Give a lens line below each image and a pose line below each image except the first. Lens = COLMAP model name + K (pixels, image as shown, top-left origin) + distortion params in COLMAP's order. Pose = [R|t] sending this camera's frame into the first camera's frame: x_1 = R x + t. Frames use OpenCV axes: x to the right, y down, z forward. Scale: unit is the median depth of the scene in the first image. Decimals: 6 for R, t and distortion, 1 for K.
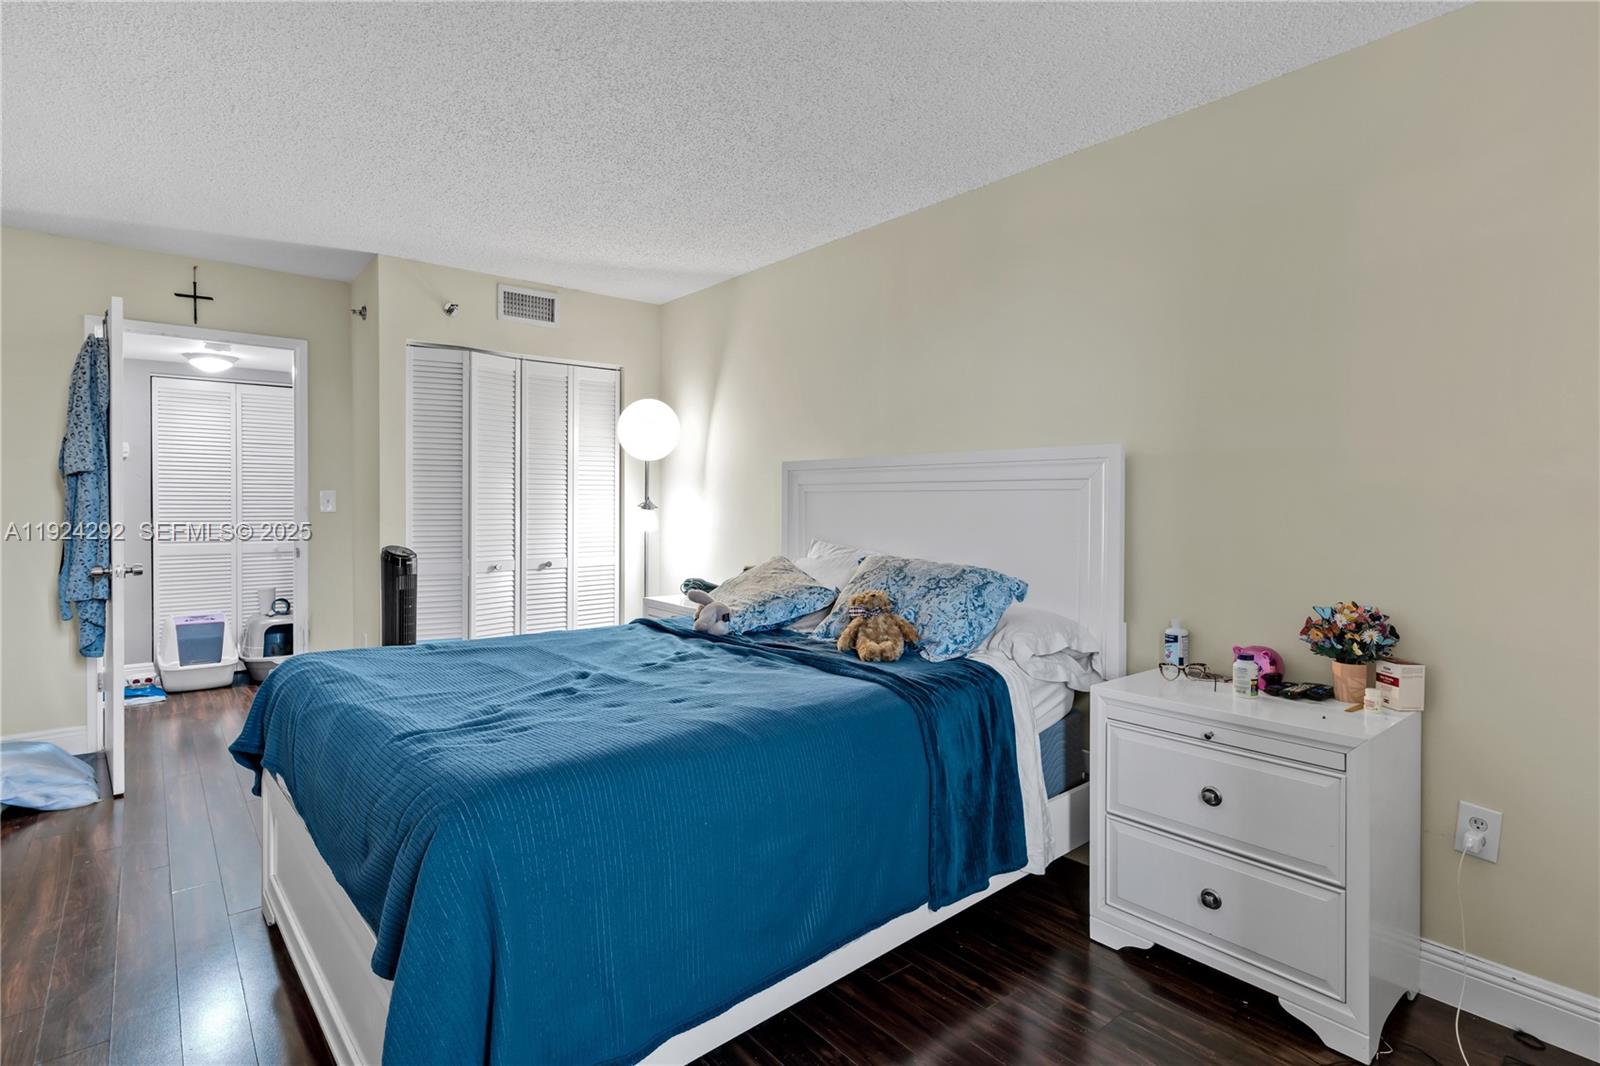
lens RADIAL K [[810.3, 0, 801.9], [0, 810.3, 474.8], [0, 0, 1]] dist [0.001307, -0.000017]
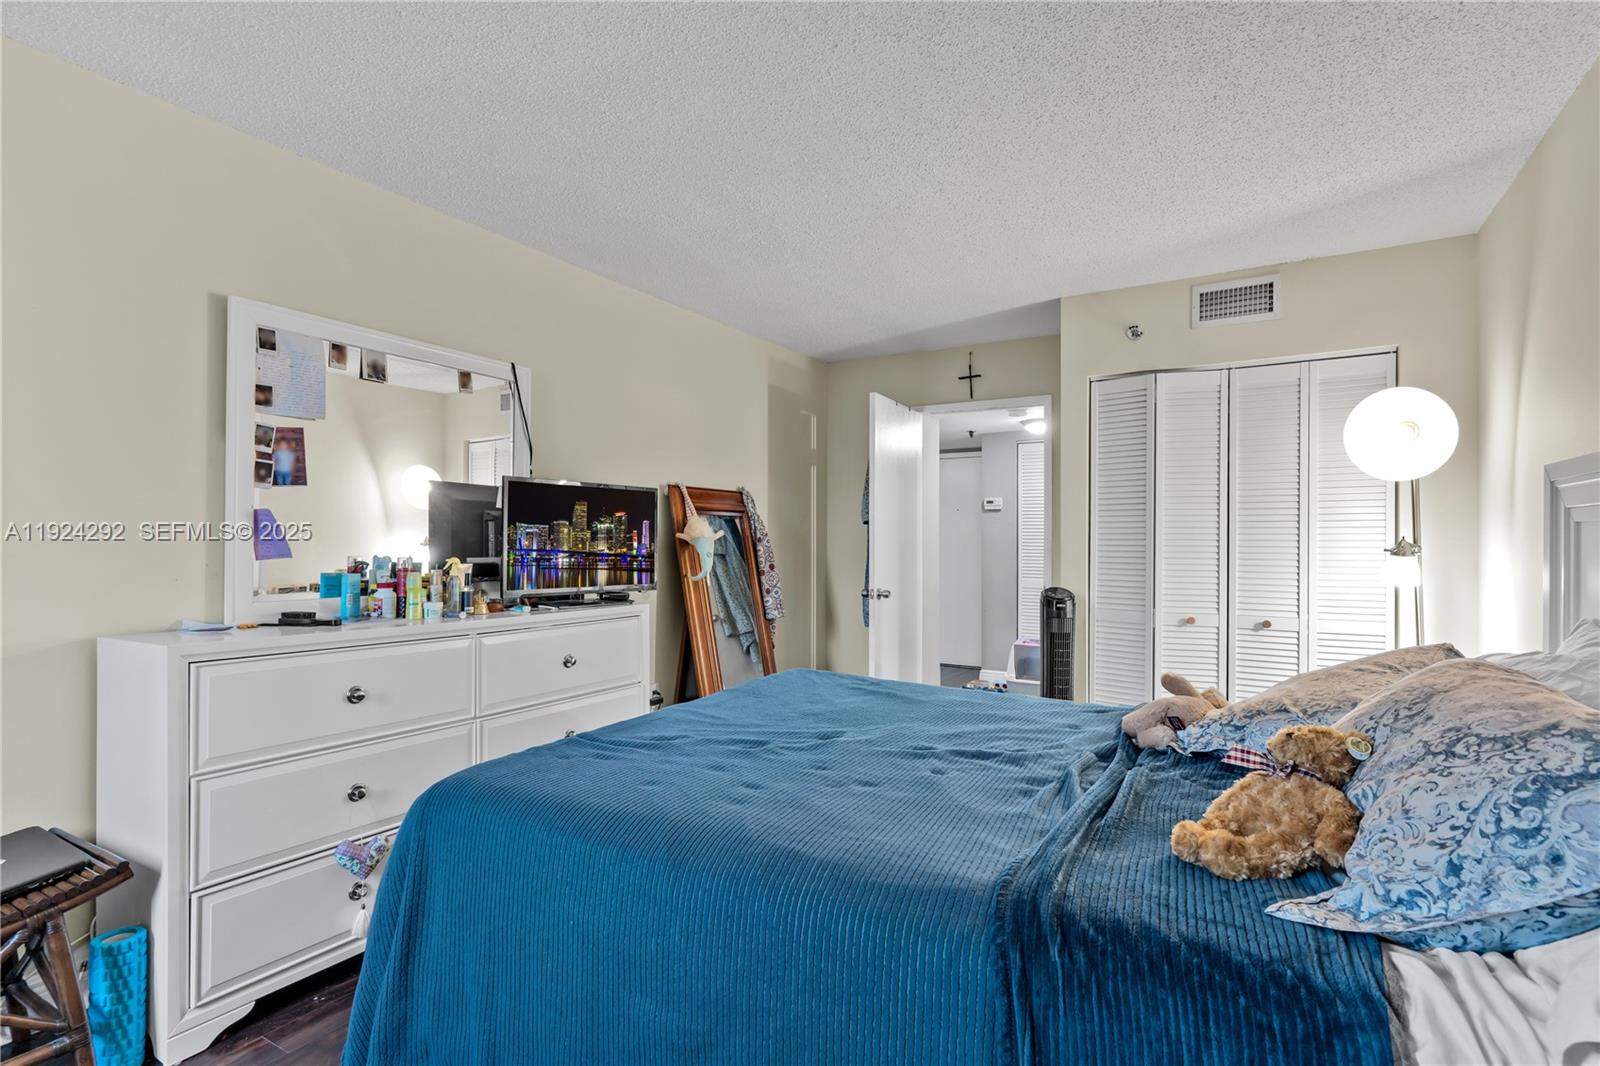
lens RADIAL K [[774.3, 0, 804.7], [0, 774.3, 525.6], [0, 0, 1]] dist [0.000439, -0.000630]
pose [[0.313496, -0.021864, -0.949338, 0.271374], [0.025857, 0.999561, -0.014482, 0.016032], [0.949237, -0.020007, 0.313924, 0.368330]]
